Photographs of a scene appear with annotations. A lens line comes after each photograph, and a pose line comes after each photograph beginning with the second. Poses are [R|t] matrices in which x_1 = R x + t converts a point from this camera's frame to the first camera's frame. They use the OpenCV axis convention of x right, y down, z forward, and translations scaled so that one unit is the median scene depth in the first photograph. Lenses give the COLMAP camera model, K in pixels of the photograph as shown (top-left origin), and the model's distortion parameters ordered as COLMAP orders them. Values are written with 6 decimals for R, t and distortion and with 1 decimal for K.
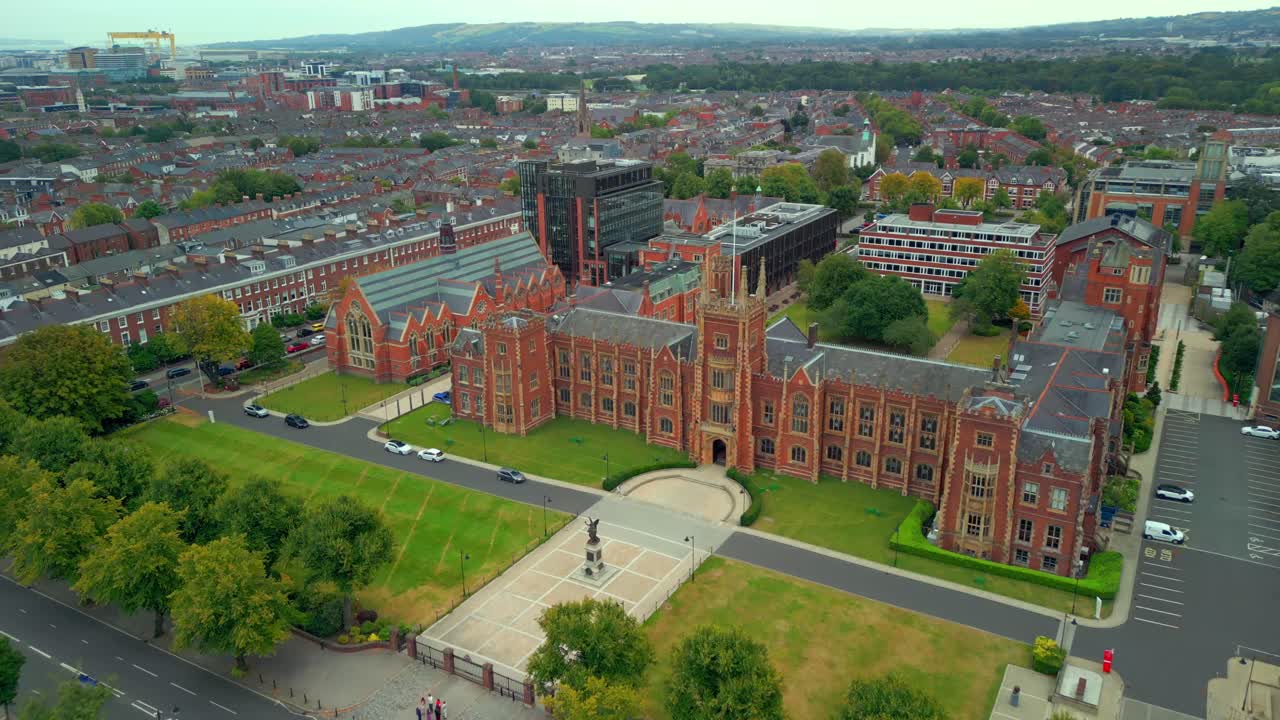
lens RADIAL K [[942.2, 0, 648.8], [0, 942.2, 362.4], [0, 0, 1]] dist [0.087360, -0.096273]
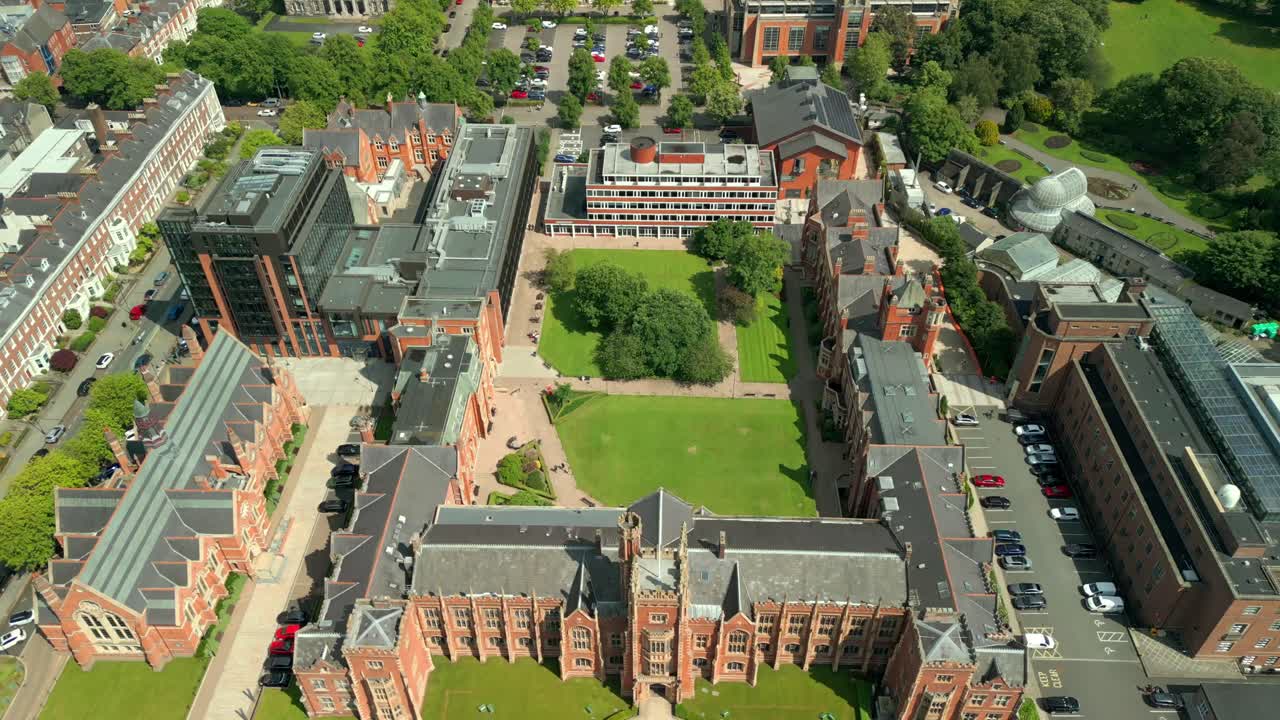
lens RADIAL K [[937.6, 0, 646.8], [0, 937.6, 360.7], [0, 0, 1]] dist [0.084753, -0.088570]
pose [[0.875069, -0.315319, 0.367188, -0.135417], [0.147255, 0.896143, 0.418621, -0.449953], [-0.461053, -0.312252, 0.830619, 0.229675]]
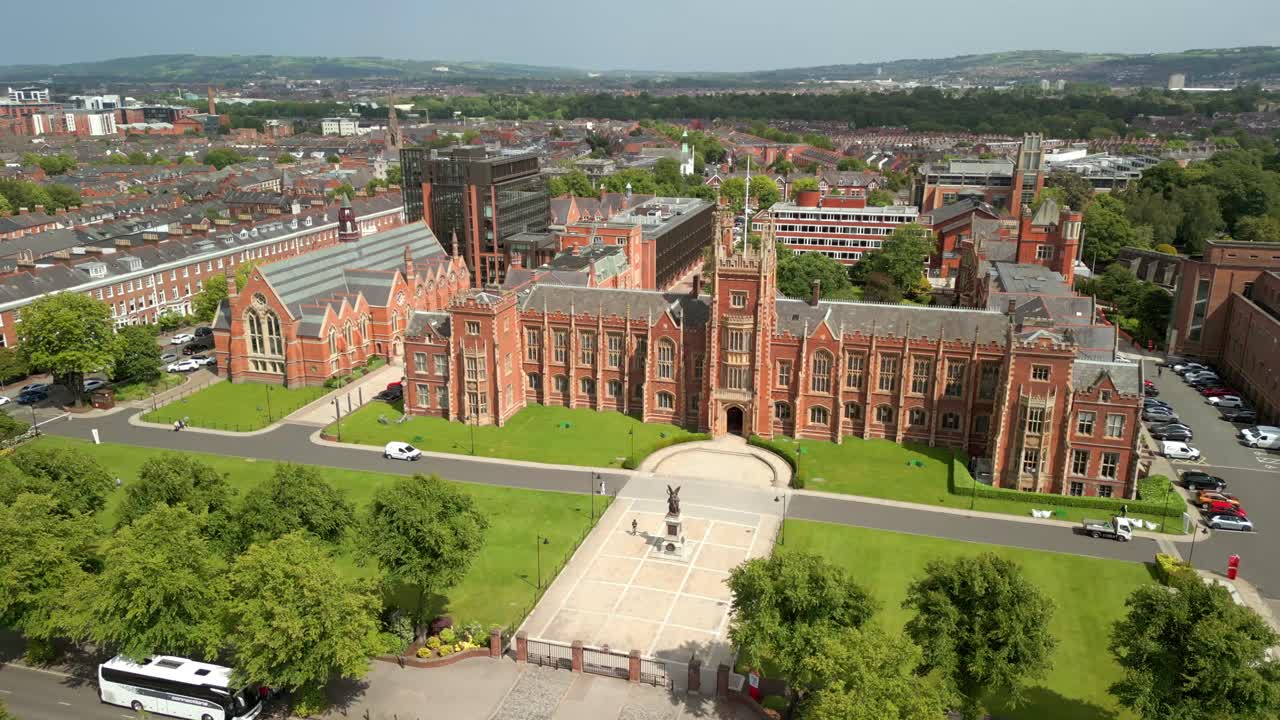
lens RADIAL K [[937.6, 0, 646.8], [0, 937.6, 360.7], [0, 0, 1]] dist [0.084753, -0.088570]
pose [[0.968803, -0.060265, 0.240393, -0.169592], [0.069428, 0.997141, -0.029822, 0.042750], [-0.237908, 0.045582, 0.970218, 0.087321]]
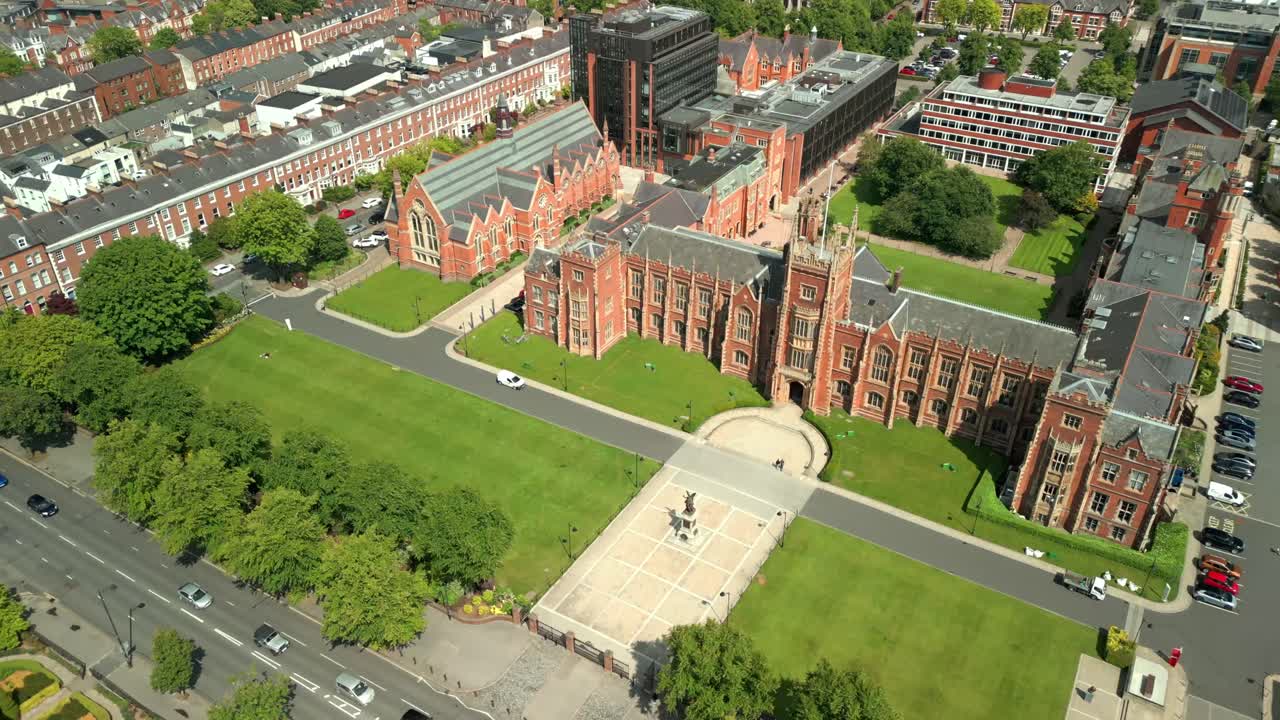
lens RADIAL K [[937.6, 0, 646.8], [0, 937.6, 360.7], [0, 0, 1]] dist [0.084753, -0.088570]
pose [[0.999784, 0.020792, 0.000395, -0.065834], [-0.020280, 0.970571, 0.239959, -0.133465], [0.004606, -0.239915, 0.970783, 0.011358]]
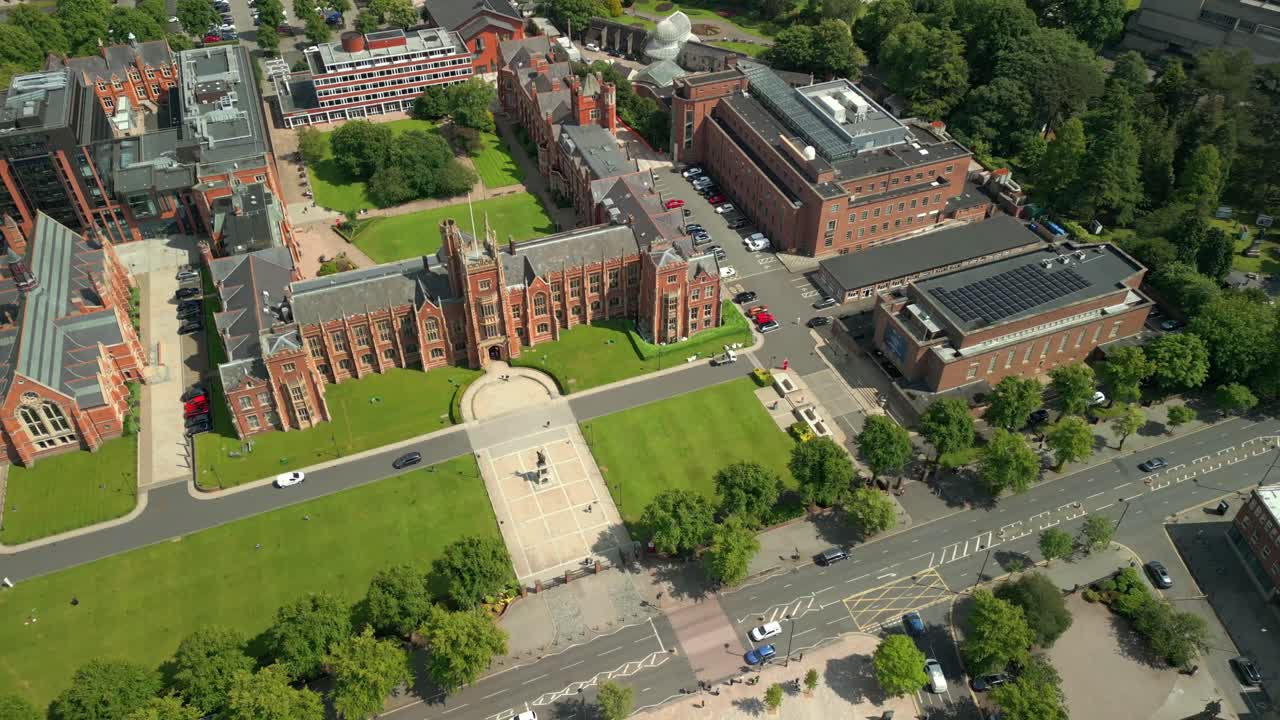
lens RADIAL K [[930.8, 0, 645.0], [0, 930.8, 363.7], [0, 0, 1]] dist [0.090956, -0.093587]
pose [[0.615685, -0.514043, 0.597237, -0.448088], [0.243871, 0.845012, 0.475900, -0.356576], [-0.749306, -0.147356, 0.645621, -0.028096]]
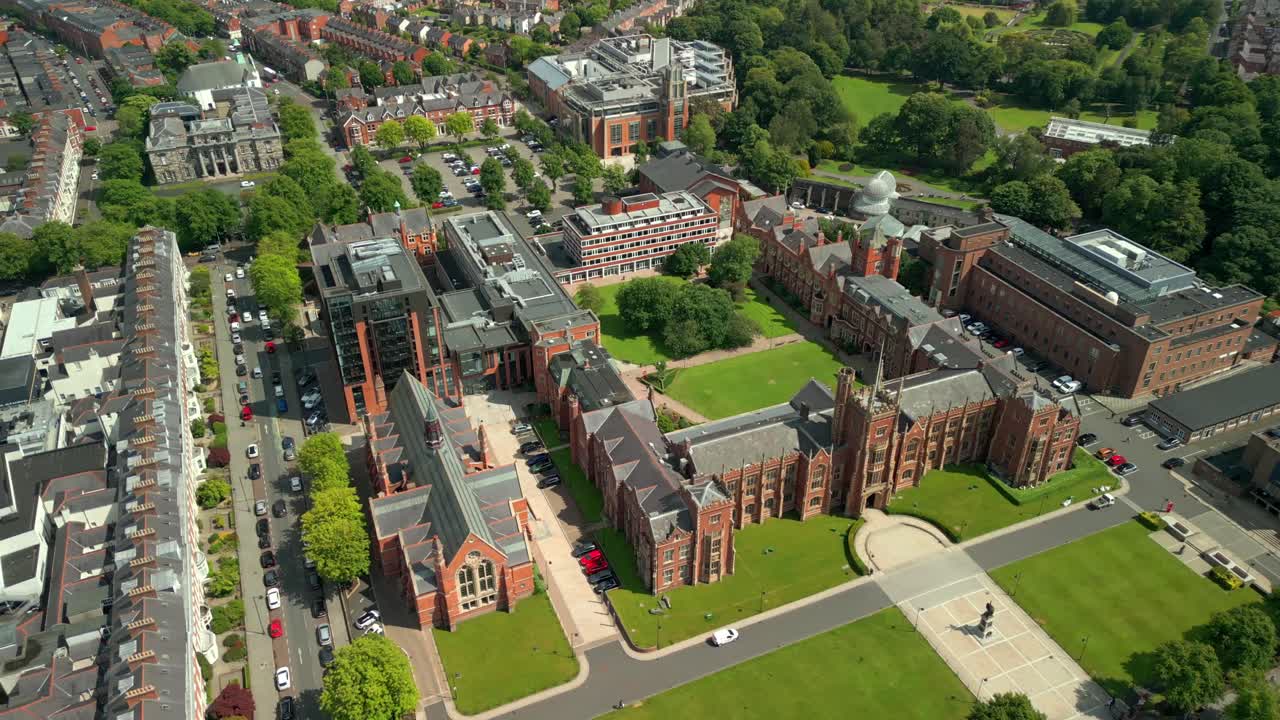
lens RADIAL K [[930.8, 0, 645.0], [0, 930.8, 363.7], [0, 0, 1]] dist [0.090956, -0.093587]
pose [[0.589141, -0.425925, 0.686659, -0.705007], [0.252882, 0.904294, 0.343952, -0.462601], [-0.767440, -0.028993, 0.640465, 0.292301]]
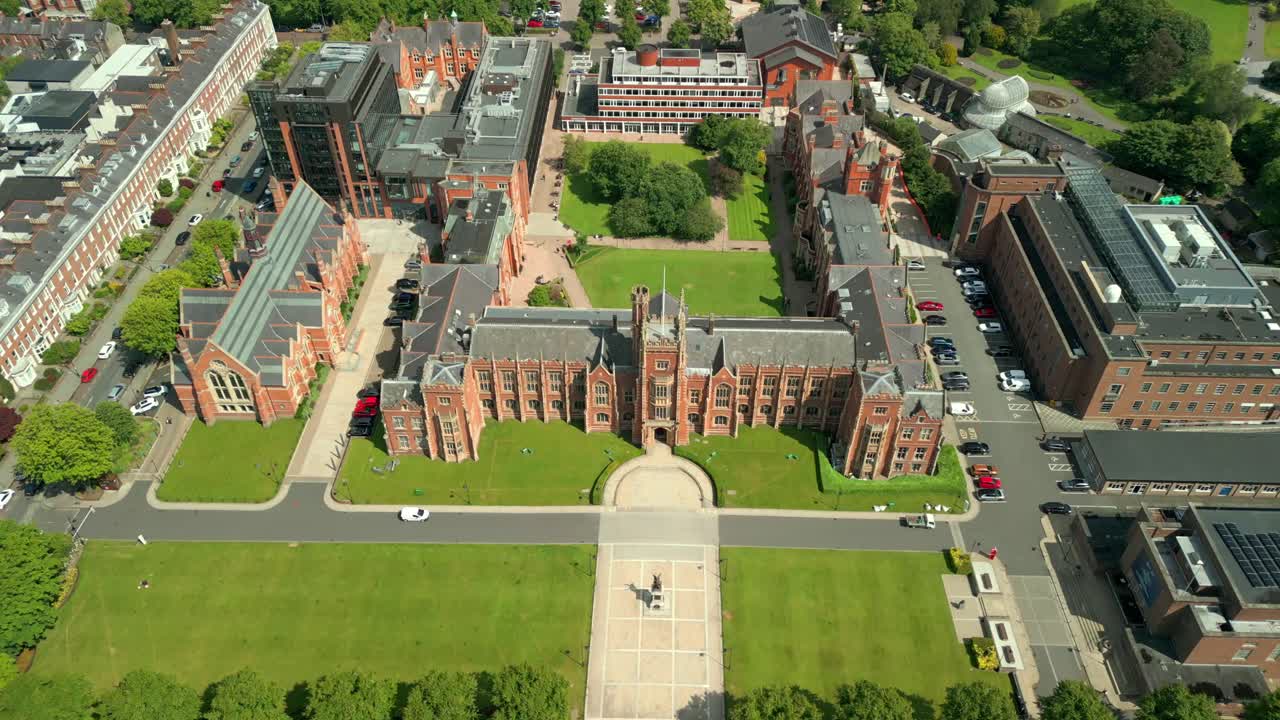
lens RADIAL K [[937.6, 0, 646.8], [0, 937.6, 360.7], [0, 0, 1]] dist [0.084753, -0.088570]
pose [[0.874212, -0.313397, 0.370858, -0.269799], [0.141746, 0.895254, 0.422407, -0.378698], [-0.464393, -0.316706, 0.827065, 0.020330]]
